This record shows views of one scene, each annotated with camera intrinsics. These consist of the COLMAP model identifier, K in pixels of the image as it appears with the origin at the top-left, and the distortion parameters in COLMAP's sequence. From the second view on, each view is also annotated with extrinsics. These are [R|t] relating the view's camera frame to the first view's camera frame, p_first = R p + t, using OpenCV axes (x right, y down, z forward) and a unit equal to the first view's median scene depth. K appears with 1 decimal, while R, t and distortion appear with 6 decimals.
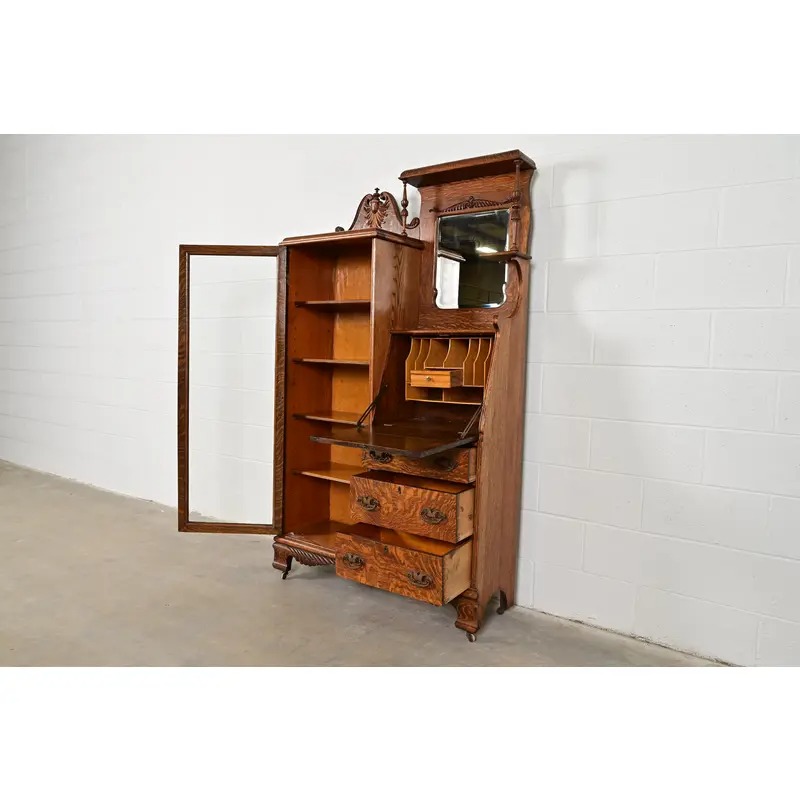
lens RADIAL K [[617.0, 0, 400.0], [0, 617.0, 400.0], [0, 0, 1]] dist [-0.002483, -0.003893]
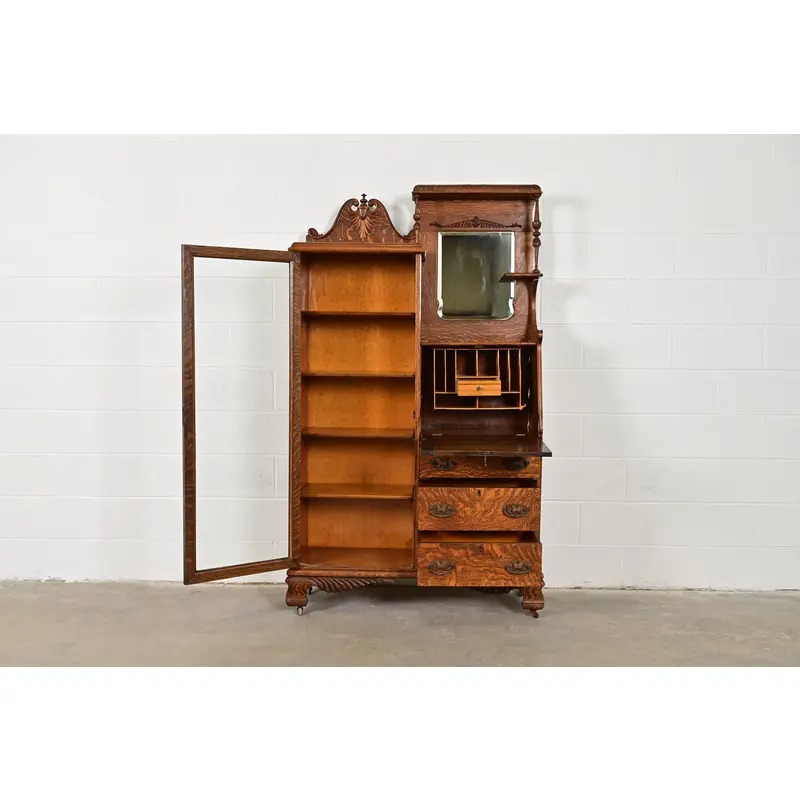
lens RADIAL K [[800.2, 0, 400.0], [0, 800.2, 400.0], [0, 0, 1]] dist [-0.001264, 0.005435]
pose [[0.826141, -0.060914, 0.560161, -0.813293], [0.060110, 0.997994, 0.019873, -0.047570], [-0.560248, 0.017254, 0.828145, -0.077141]]
